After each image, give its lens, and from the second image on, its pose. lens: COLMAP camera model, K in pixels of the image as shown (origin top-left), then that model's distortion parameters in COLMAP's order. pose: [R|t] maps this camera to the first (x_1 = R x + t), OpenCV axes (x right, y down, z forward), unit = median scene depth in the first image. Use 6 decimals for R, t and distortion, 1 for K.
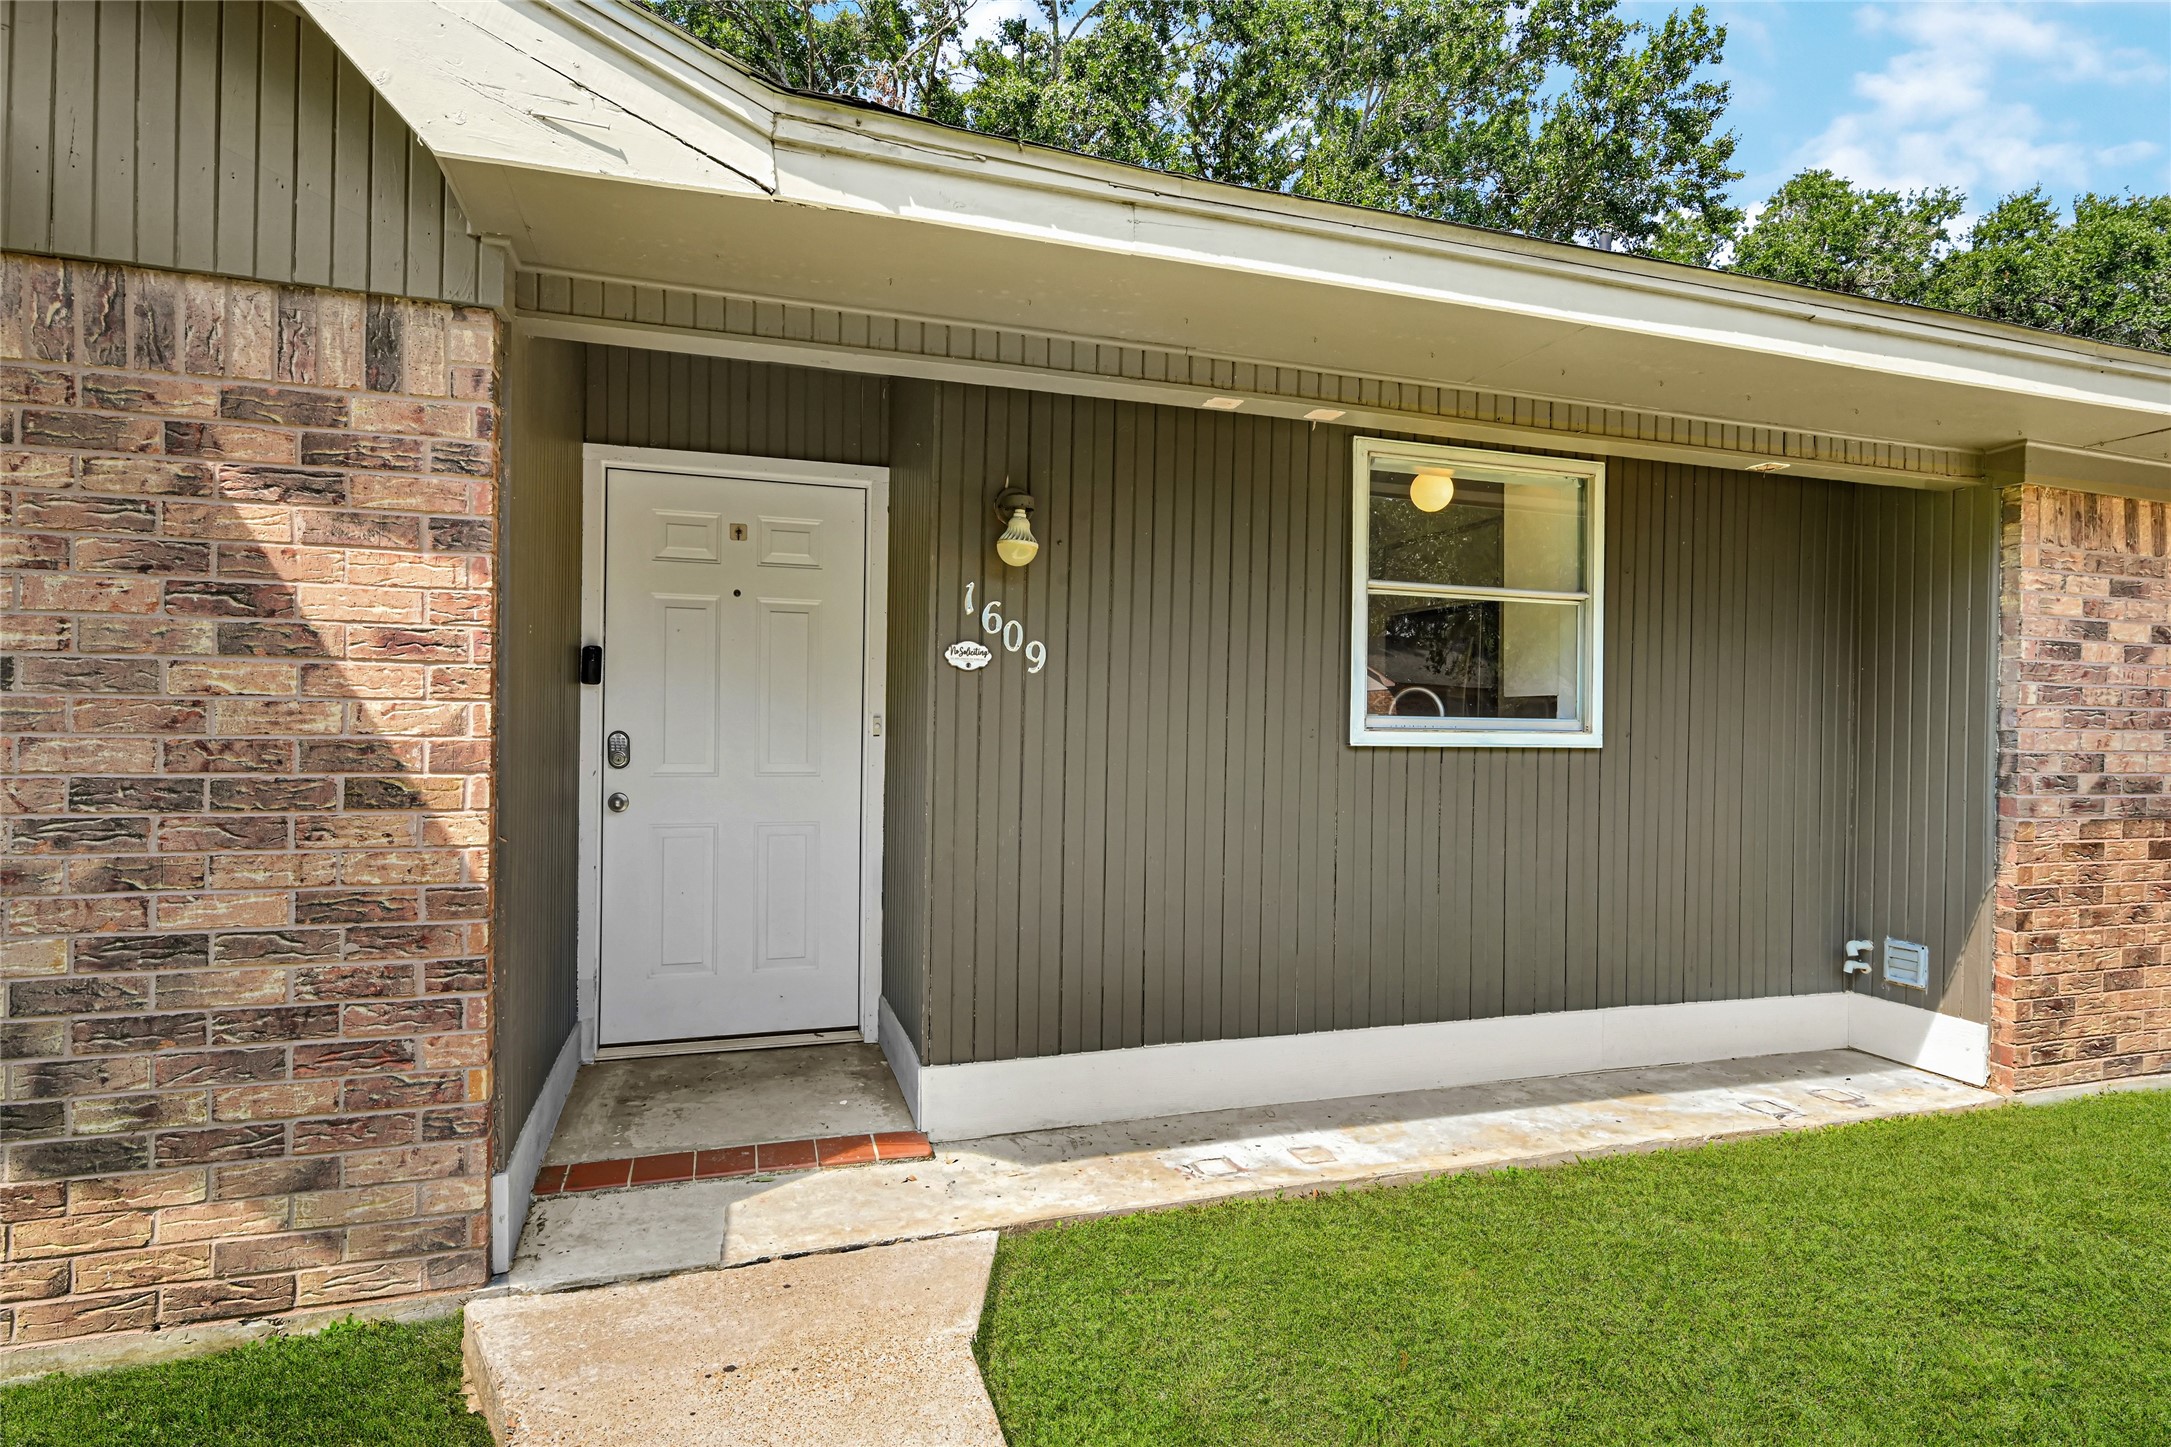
lens RADIAL K [[1079.8, 0, 1083.8], [0, 1079.8, 720.3], [0, 0, 1]] dist [0.005490, -0.000867]
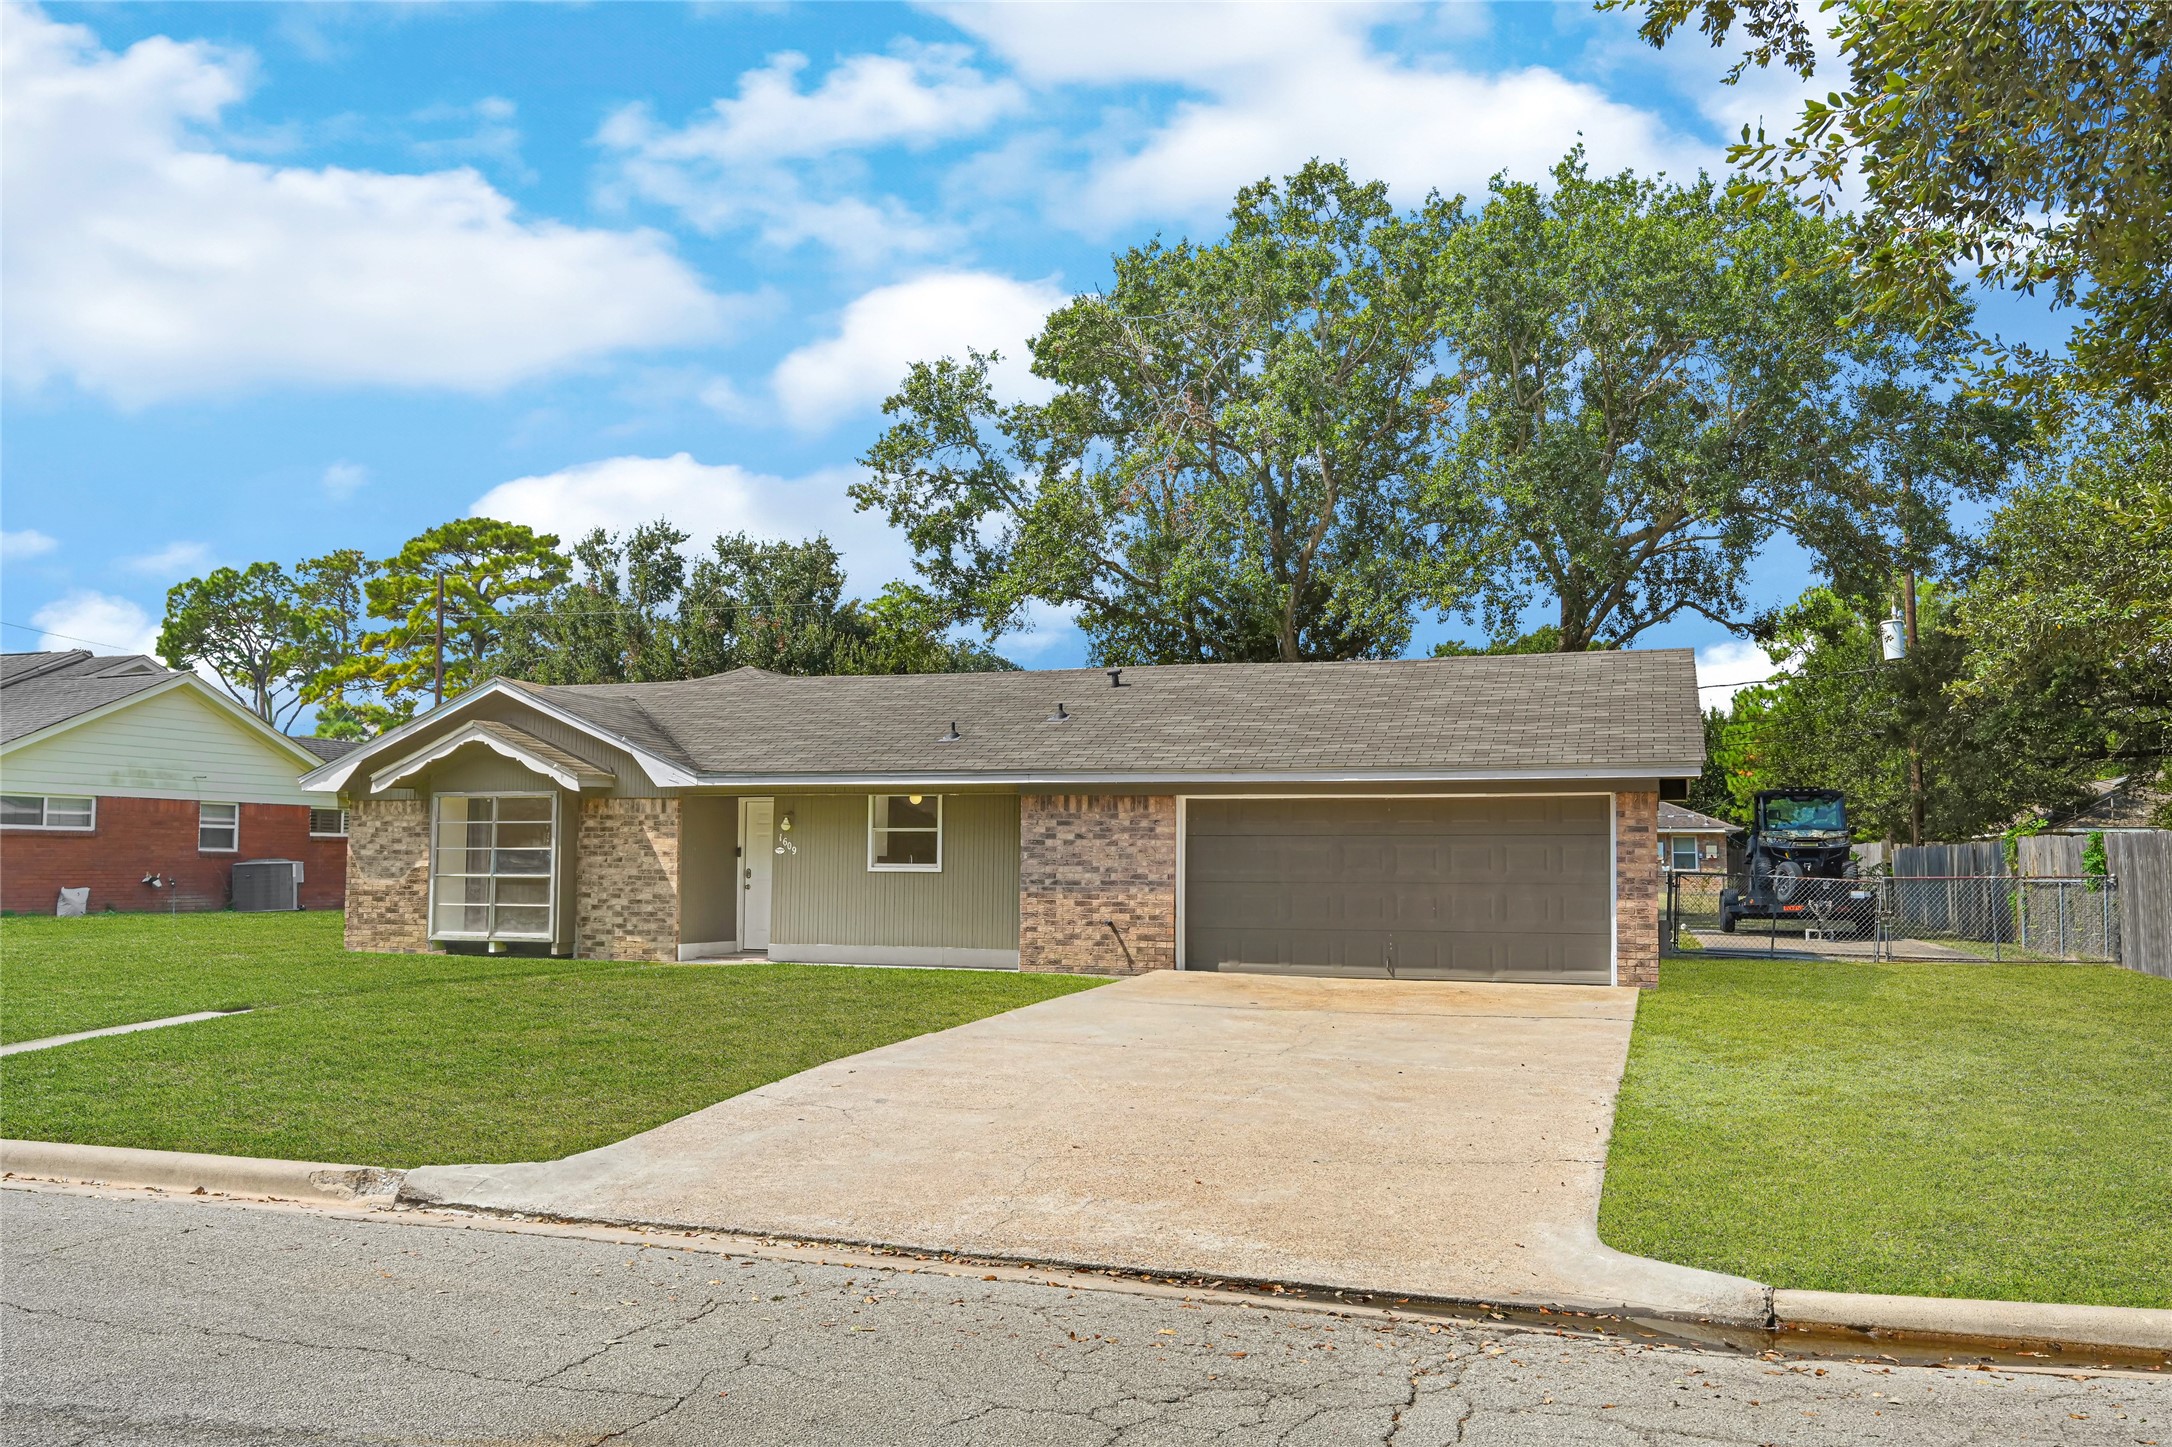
lens RADIAL K [[1568.1, 0, 1087.2], [0, 1568.1, 725.8], [0, 0, 1]] dist [0.001073, 0.000044]
pose [[0.812782, -0.057070, -0.579766, 6.353297], [0.008148, 0.996206, -0.086640, -0.002683], [0.582511, 0.065695, 0.810164, -4.745567]]
